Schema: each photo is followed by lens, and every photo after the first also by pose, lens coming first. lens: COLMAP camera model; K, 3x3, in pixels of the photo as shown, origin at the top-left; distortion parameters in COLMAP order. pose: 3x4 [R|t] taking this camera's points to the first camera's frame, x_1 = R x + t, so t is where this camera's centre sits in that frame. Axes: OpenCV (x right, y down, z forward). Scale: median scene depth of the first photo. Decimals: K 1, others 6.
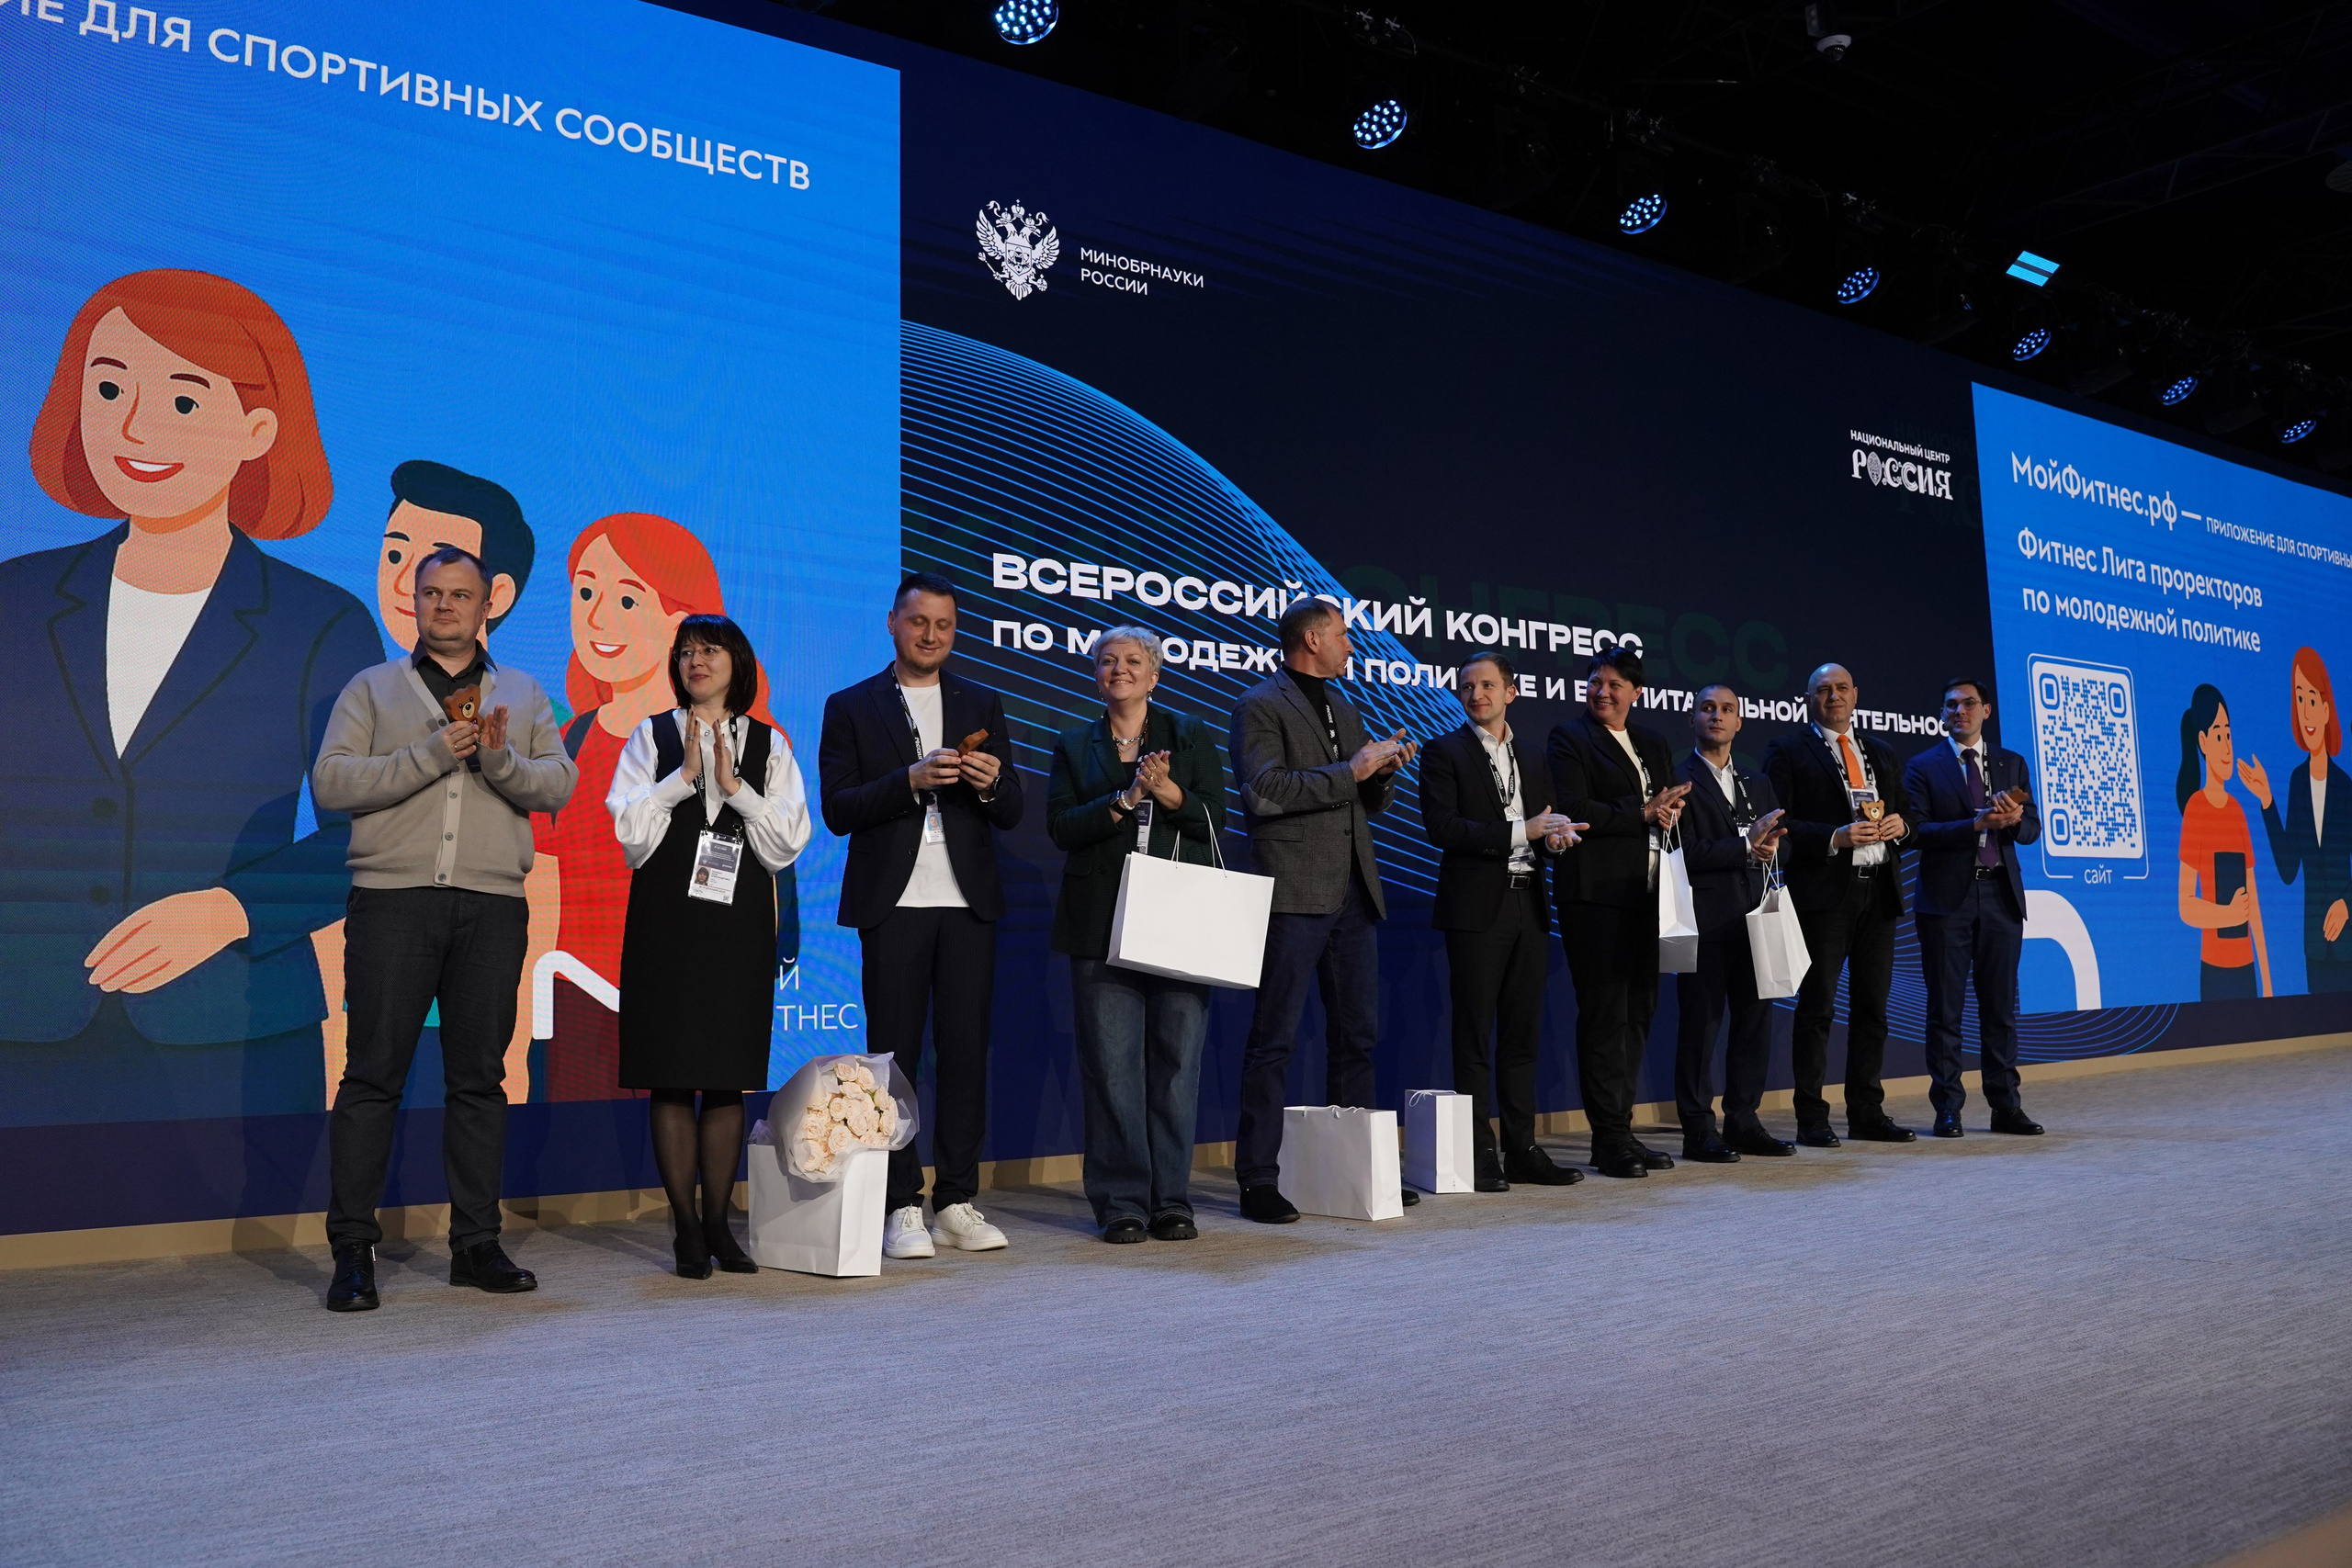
lens RADIAL K [[1892.9, 0, 1155.9], [0, 1892.9, 771.0], [0, 0, 1]] dist [-0.102280, 0.065388]
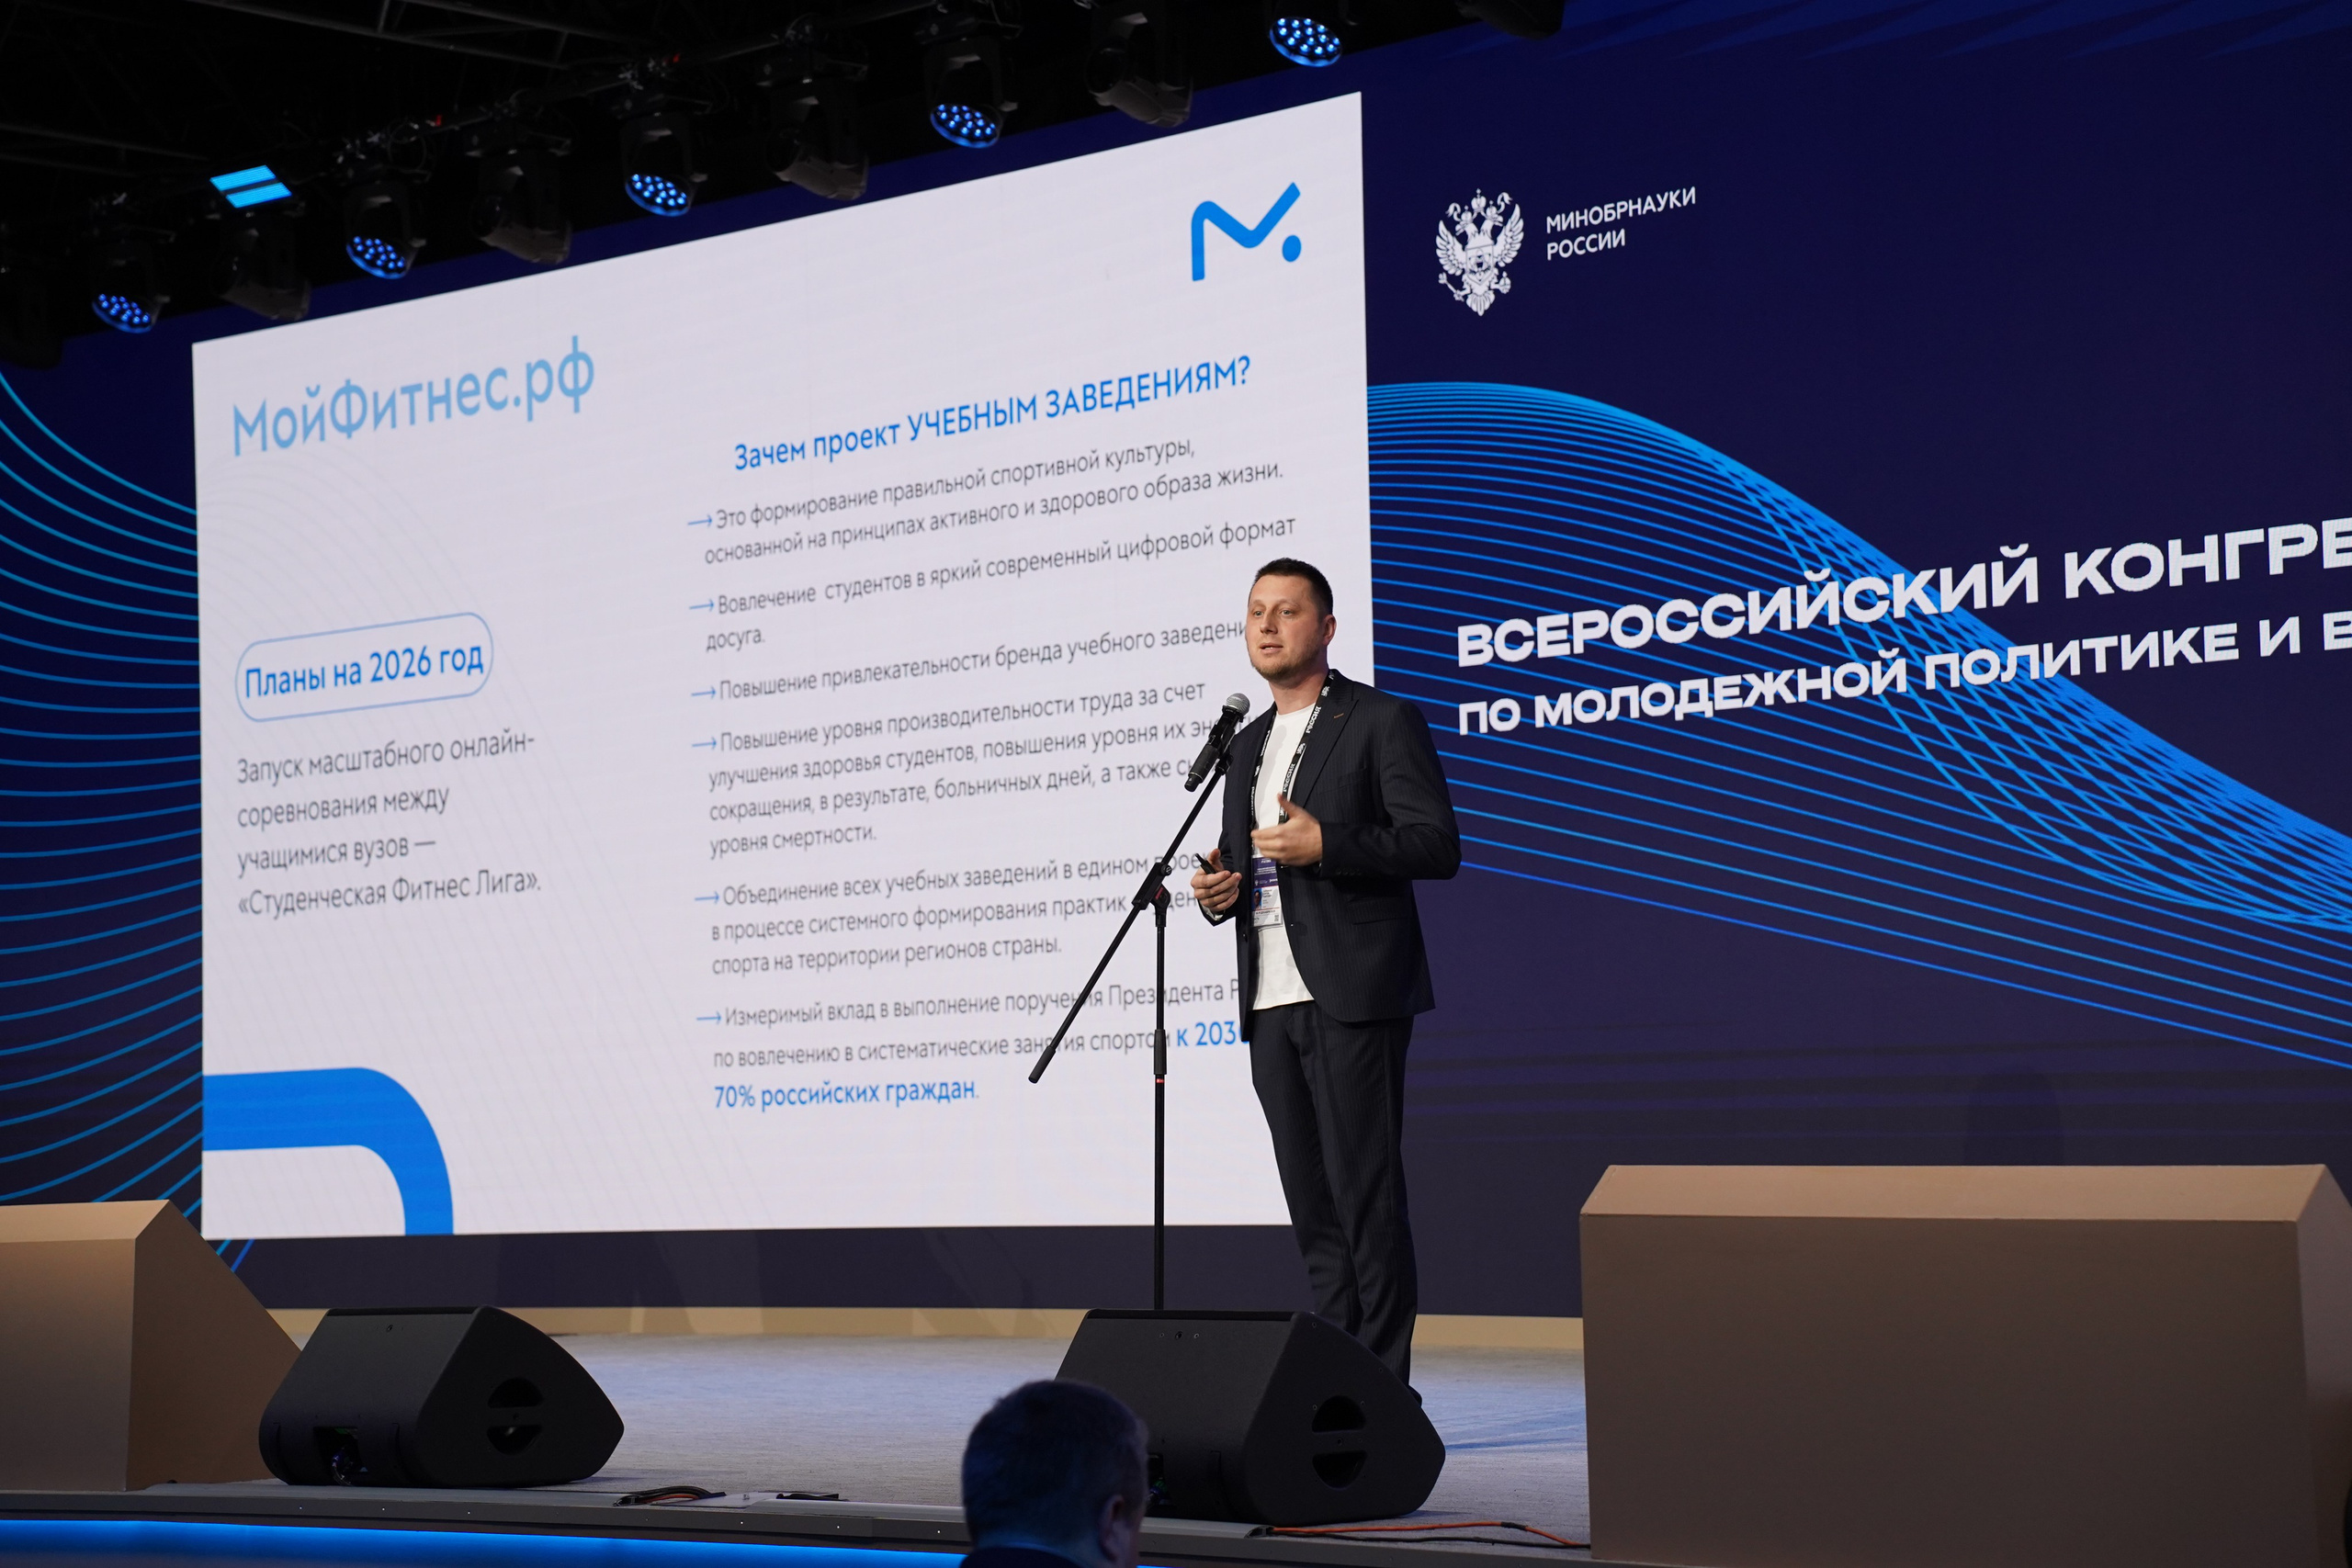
lens RADIAL K [[4785.2, 0, 1181.8], [0, 4785.2, 768.2], [0, 0, 1]] dist [0.600498, 0.000000]
pose [[0.185425, -0.054749, -0.981132, 1.863050], [0.126554, 0.991462, -0.031408, 0.002994], [0.974475, -0.118342, 0.190770, 0.395593]]
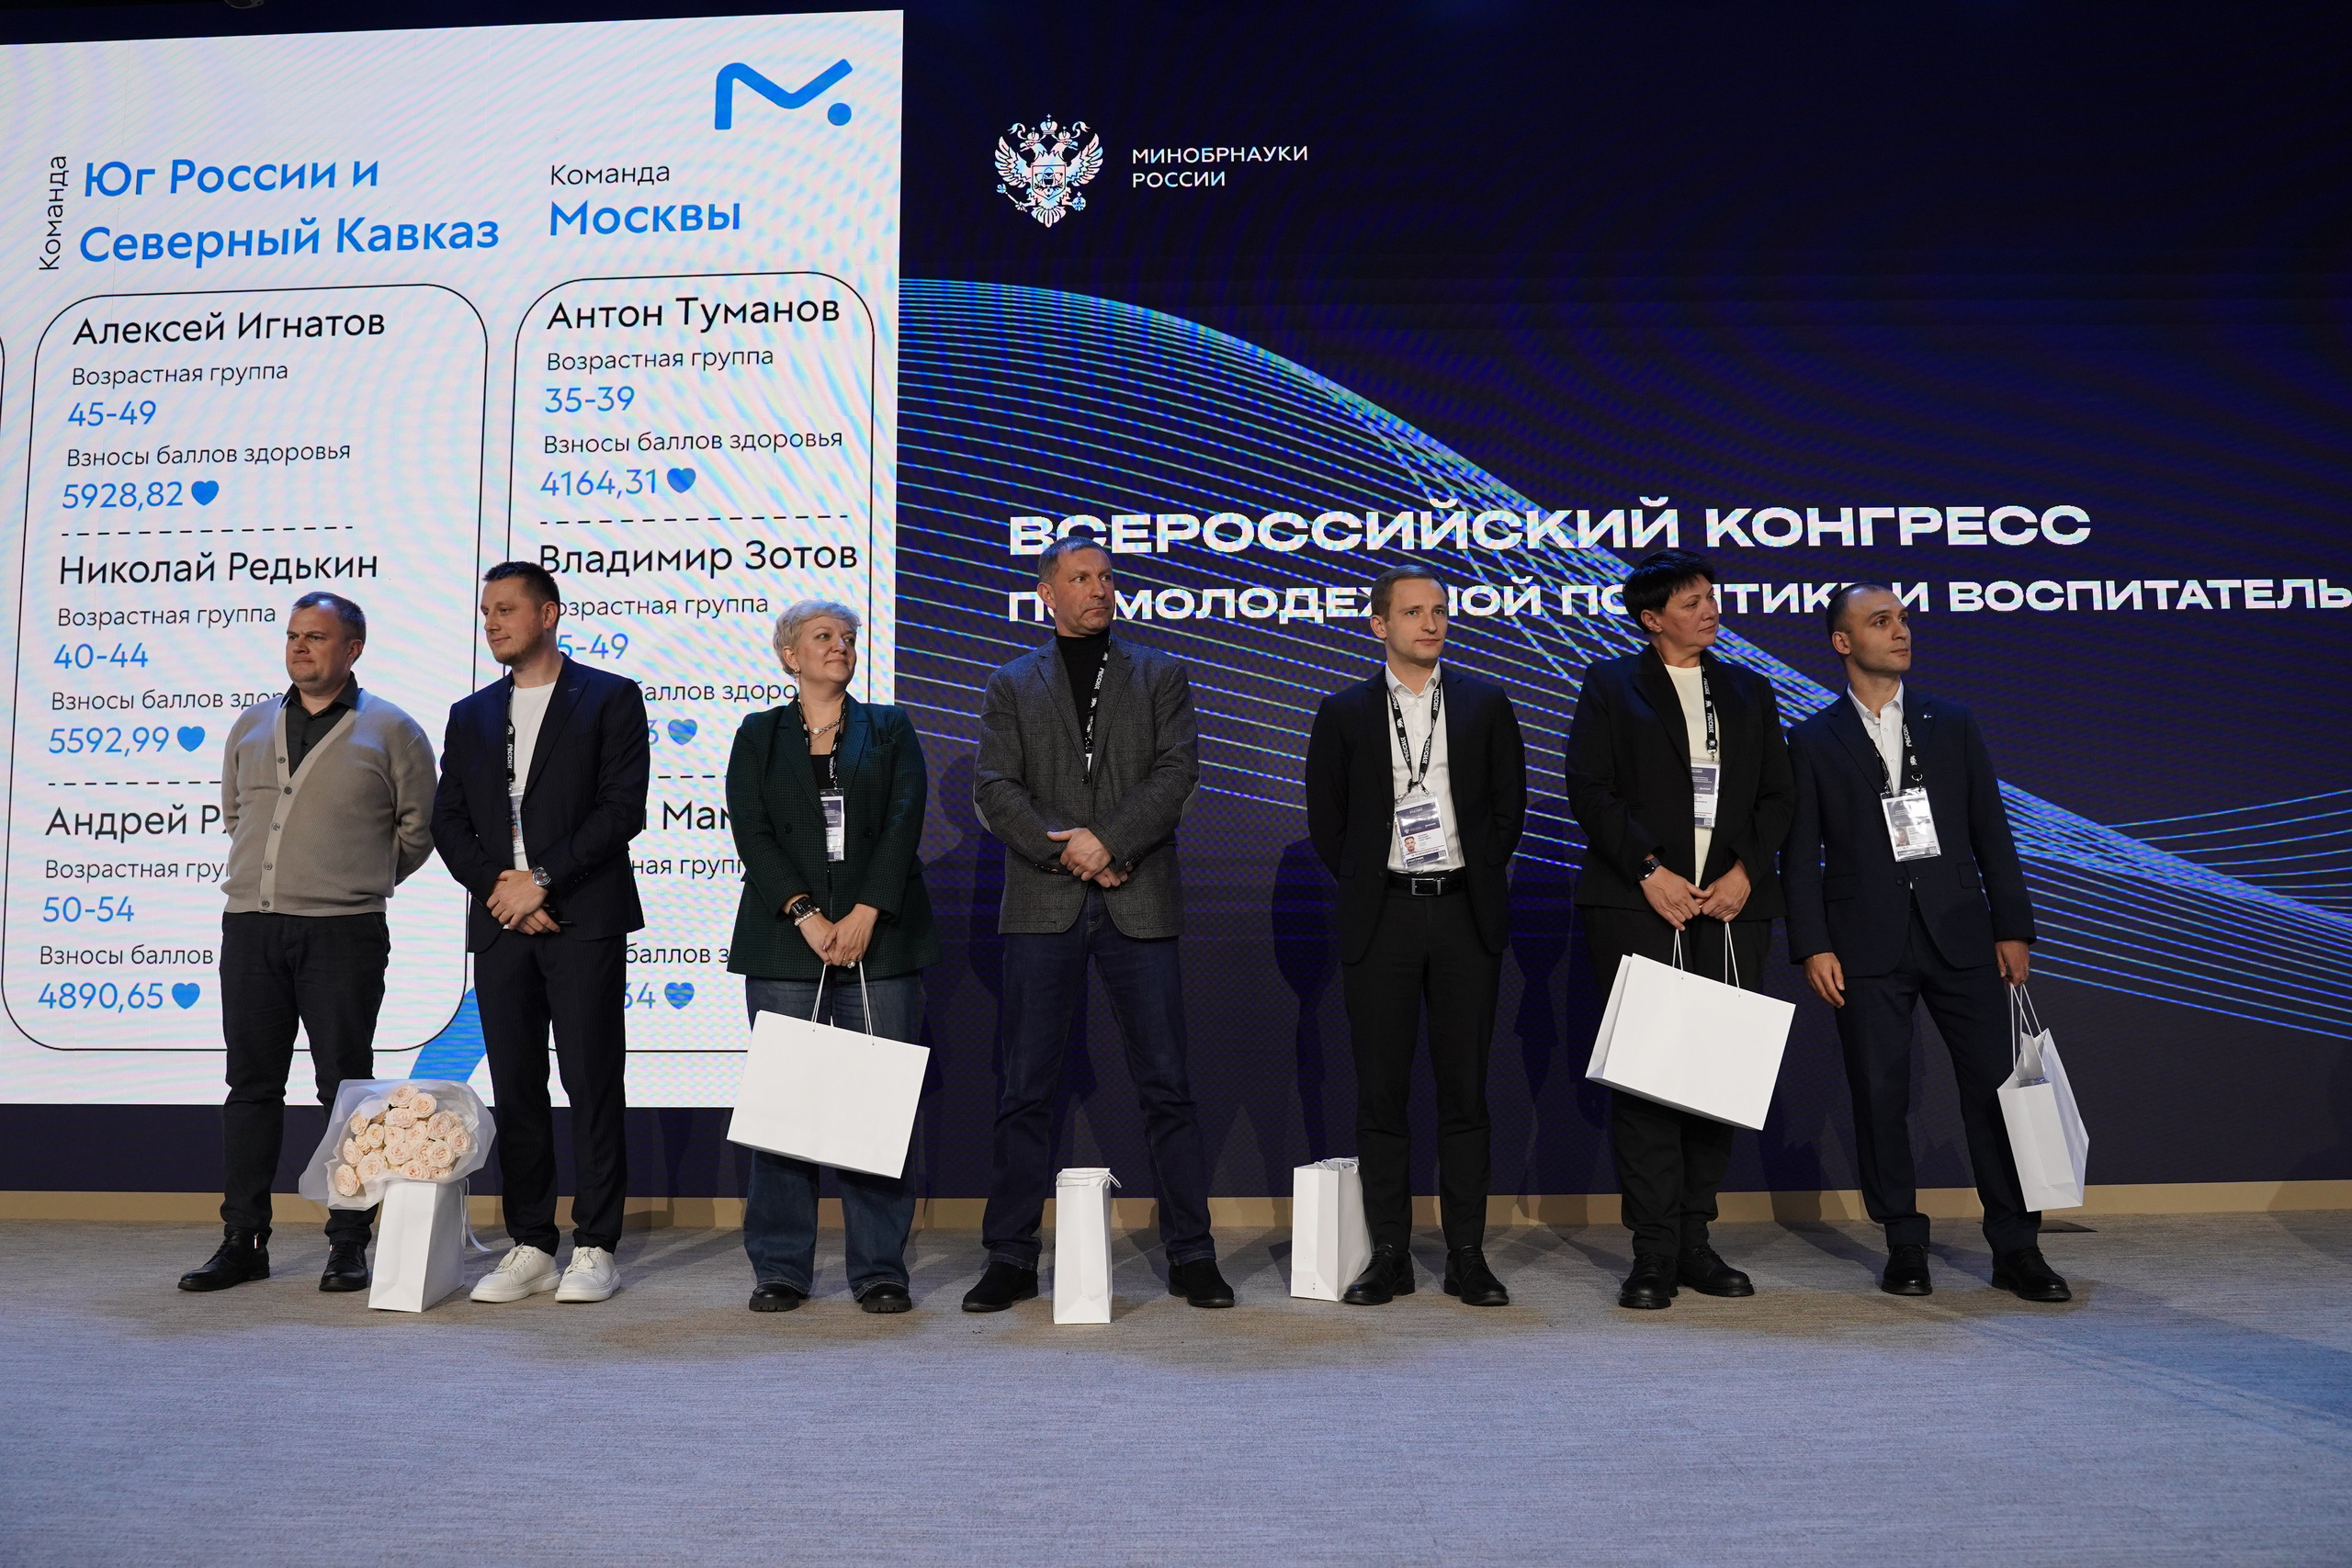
lens RADIAL K [[1892.9, 0, 1168.5], [0, 1892.9, 781.3], [0, 0, 1]] dist [-0.102280, 0.065388]
pose [[0.802877, -0.044257, -0.594499, 0.447163], [0.054599, 0.998508, -0.000597, 0.012320], [0.593639, -0.031980, 0.804096, 0.290262]]
